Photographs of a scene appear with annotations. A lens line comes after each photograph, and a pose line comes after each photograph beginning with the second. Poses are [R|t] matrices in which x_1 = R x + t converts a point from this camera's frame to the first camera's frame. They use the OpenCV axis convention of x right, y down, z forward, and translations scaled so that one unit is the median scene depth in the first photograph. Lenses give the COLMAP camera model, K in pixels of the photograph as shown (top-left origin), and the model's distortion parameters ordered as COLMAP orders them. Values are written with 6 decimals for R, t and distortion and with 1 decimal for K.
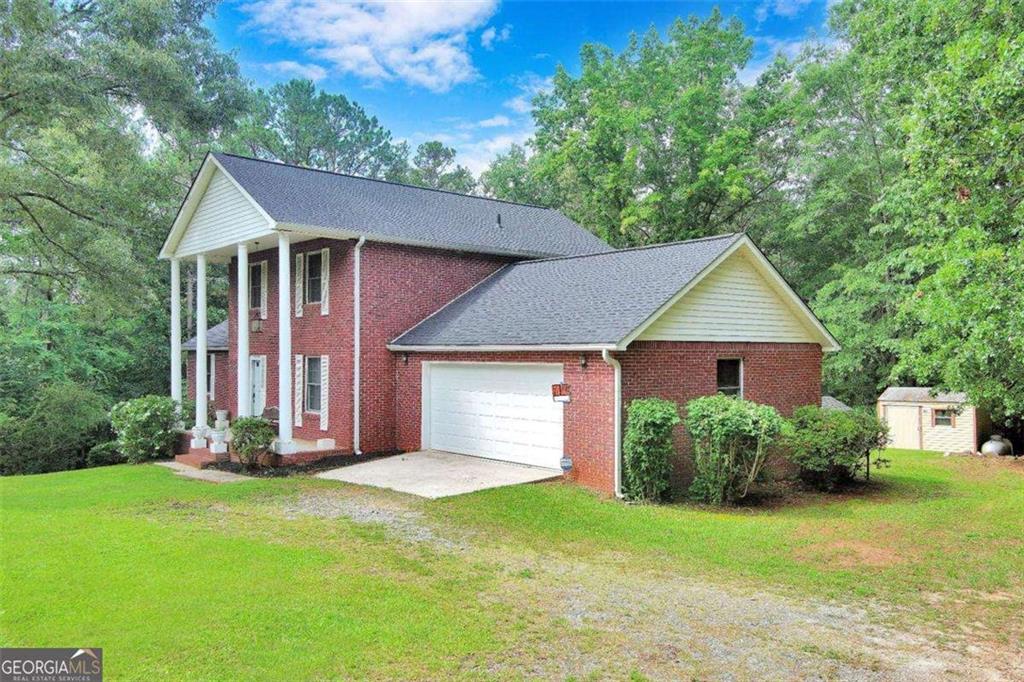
lens RADIAL K [[812.1, 0, 510.5], [0, 812.1, 340.3], [0, 0, 1]] dist [0.017386, -0.005252]
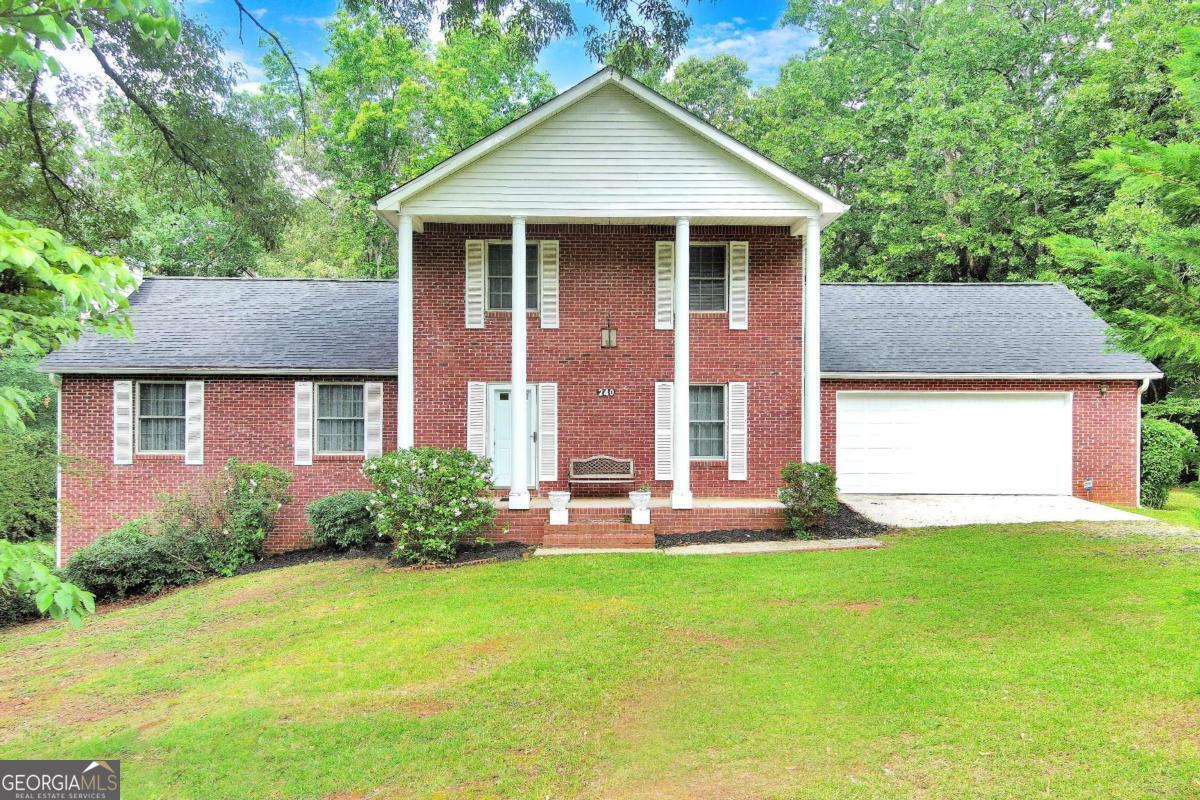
lens RADIAL K [[947.1, 0, 599.0], [0, 947.1, 403.5], [0, 0, 1]] dist [0.015712, -0.010639]
pose [[0.632277, -0.000621, 0.774742, -0.971760], [-0.015208, 0.999797, 0.013212, 0.028076], [-0.774593, -0.020136, 0.632140, 0.523303]]
